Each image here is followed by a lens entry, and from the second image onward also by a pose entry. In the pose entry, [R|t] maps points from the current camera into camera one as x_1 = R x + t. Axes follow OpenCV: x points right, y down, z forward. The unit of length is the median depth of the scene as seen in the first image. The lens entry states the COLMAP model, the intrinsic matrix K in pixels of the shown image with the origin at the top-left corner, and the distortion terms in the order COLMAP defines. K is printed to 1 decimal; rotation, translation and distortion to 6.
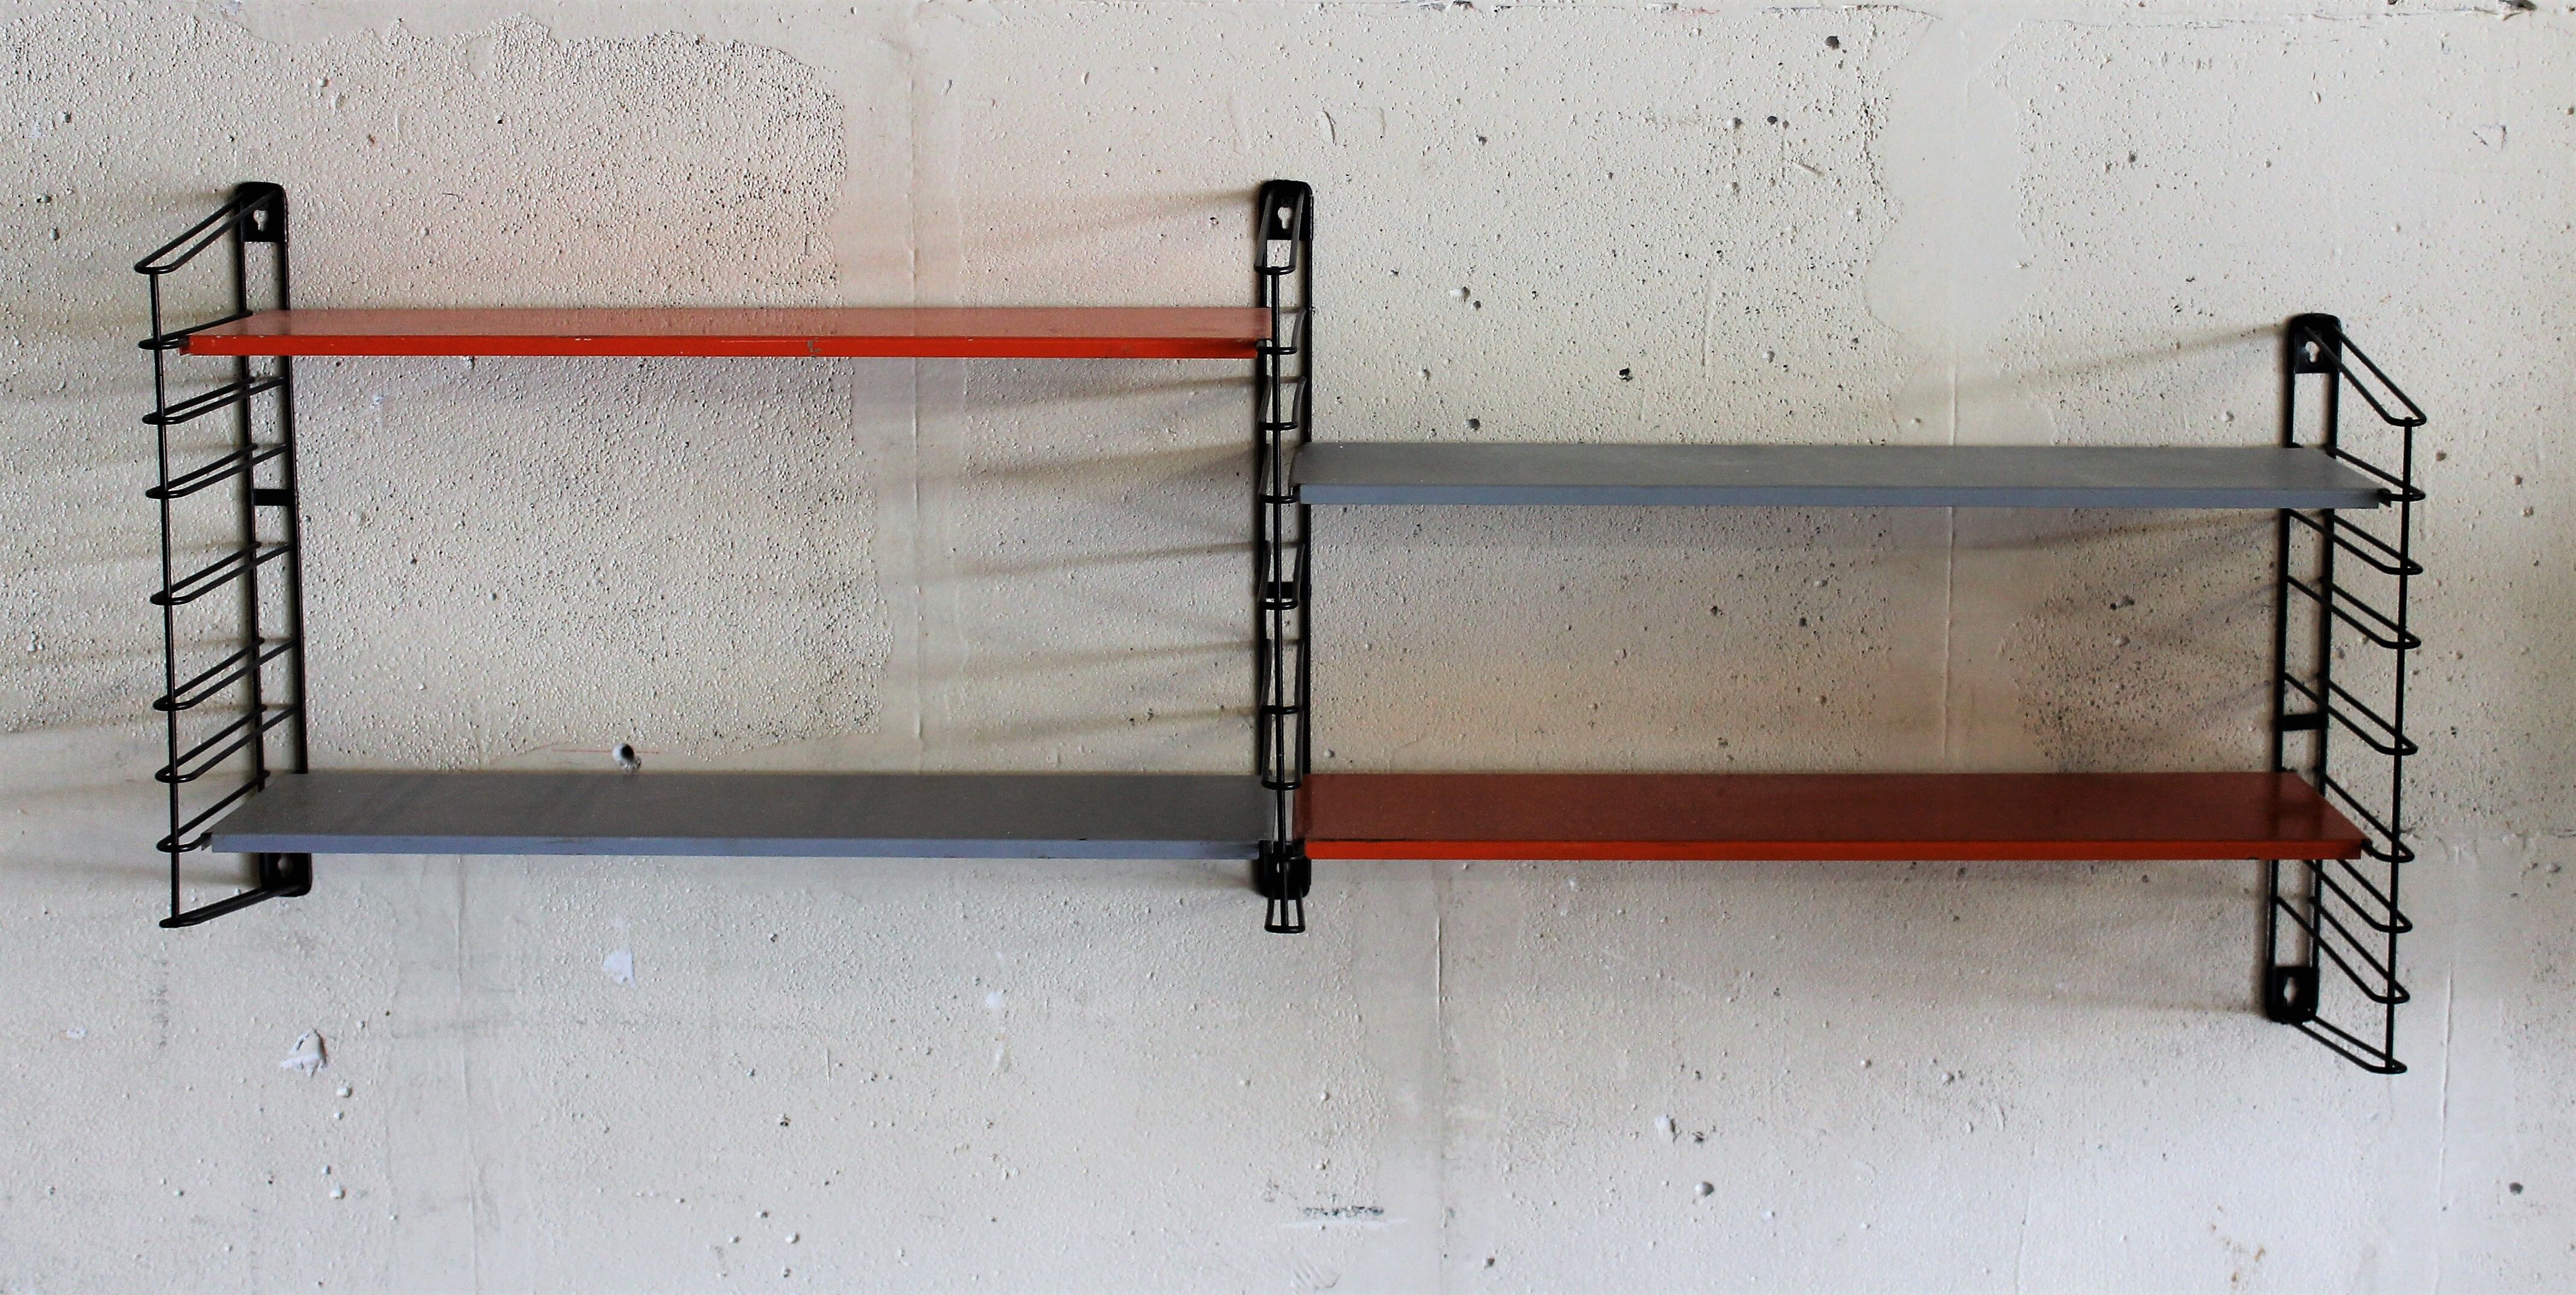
lens RADIAL K [[4404.9, 0, 1284.0], [0, 4404.9, 629.3], [0, 0, 1]] dist [-0.055614, 0.000000]
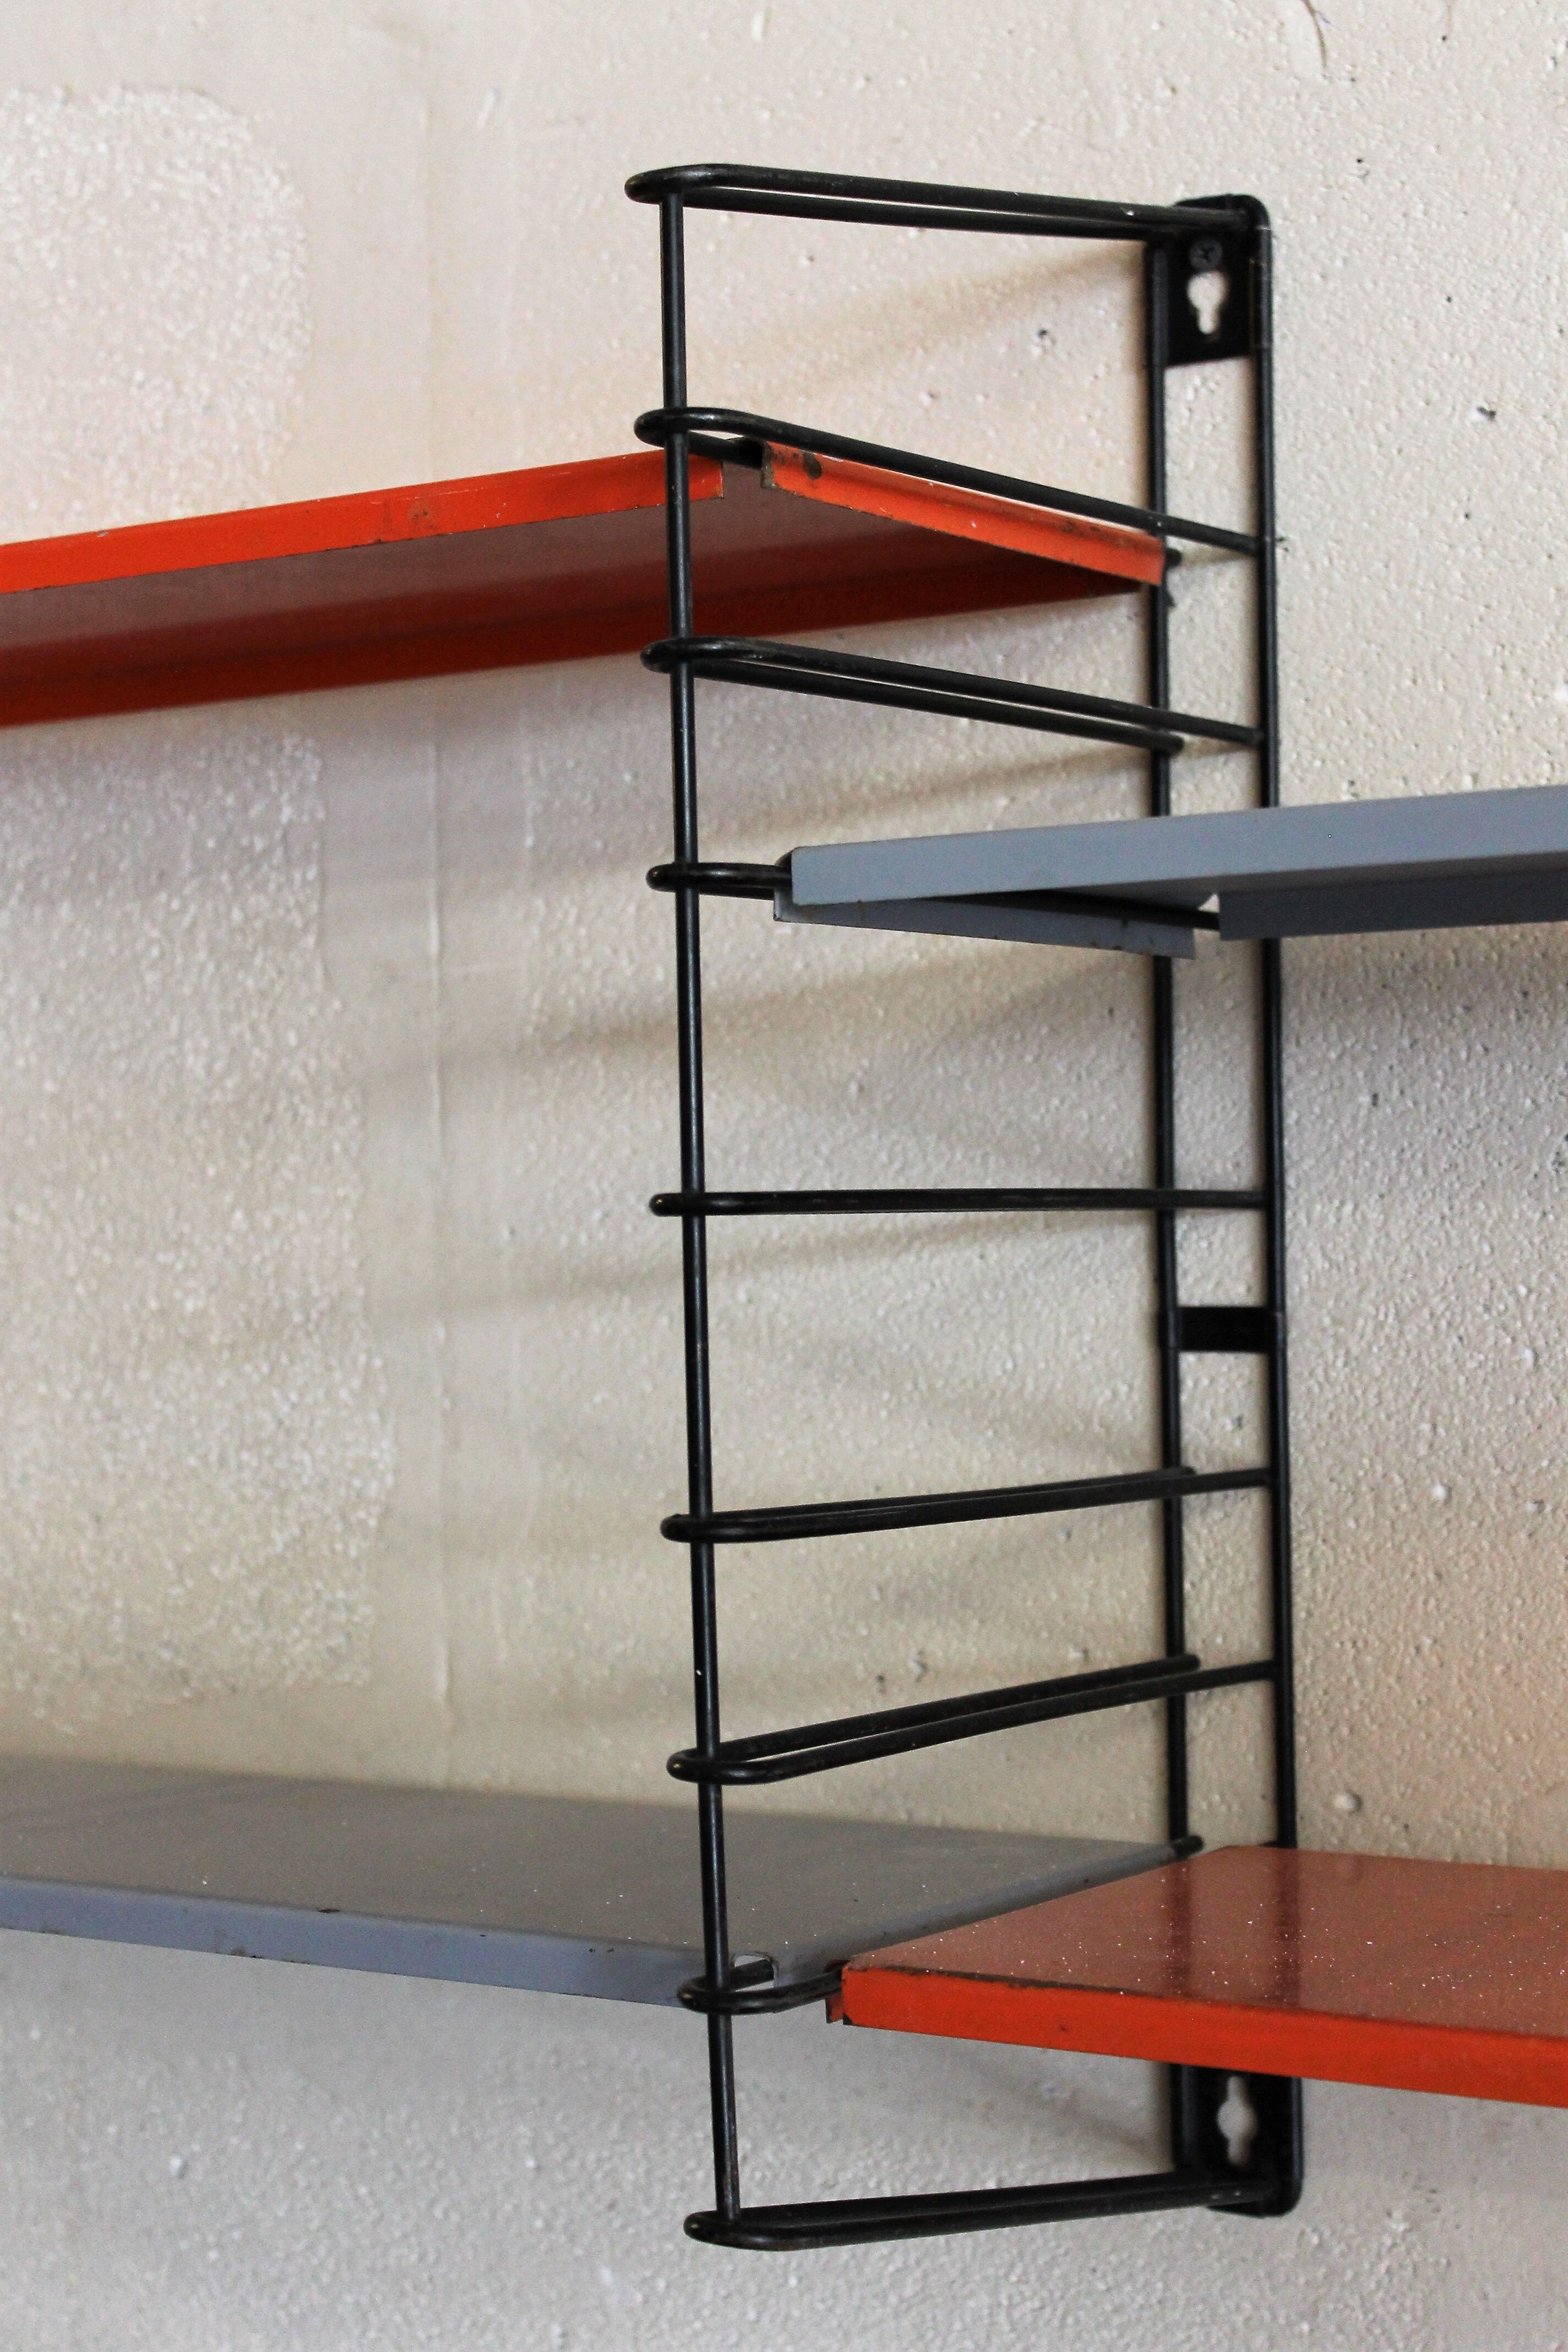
lens RADIAL K [[4164.1, 0, 774.5], [0, 4164.1, 1175.0], [0, 0, 1]] dist [0.002472, 0.000000]
pose [[0.831778, -0.021322, -0.554699, 0.159192], [-0.088078, 0.981534, -0.169802, 0.039957], [0.548076, 0.190094, 0.814541, 0.698904]]
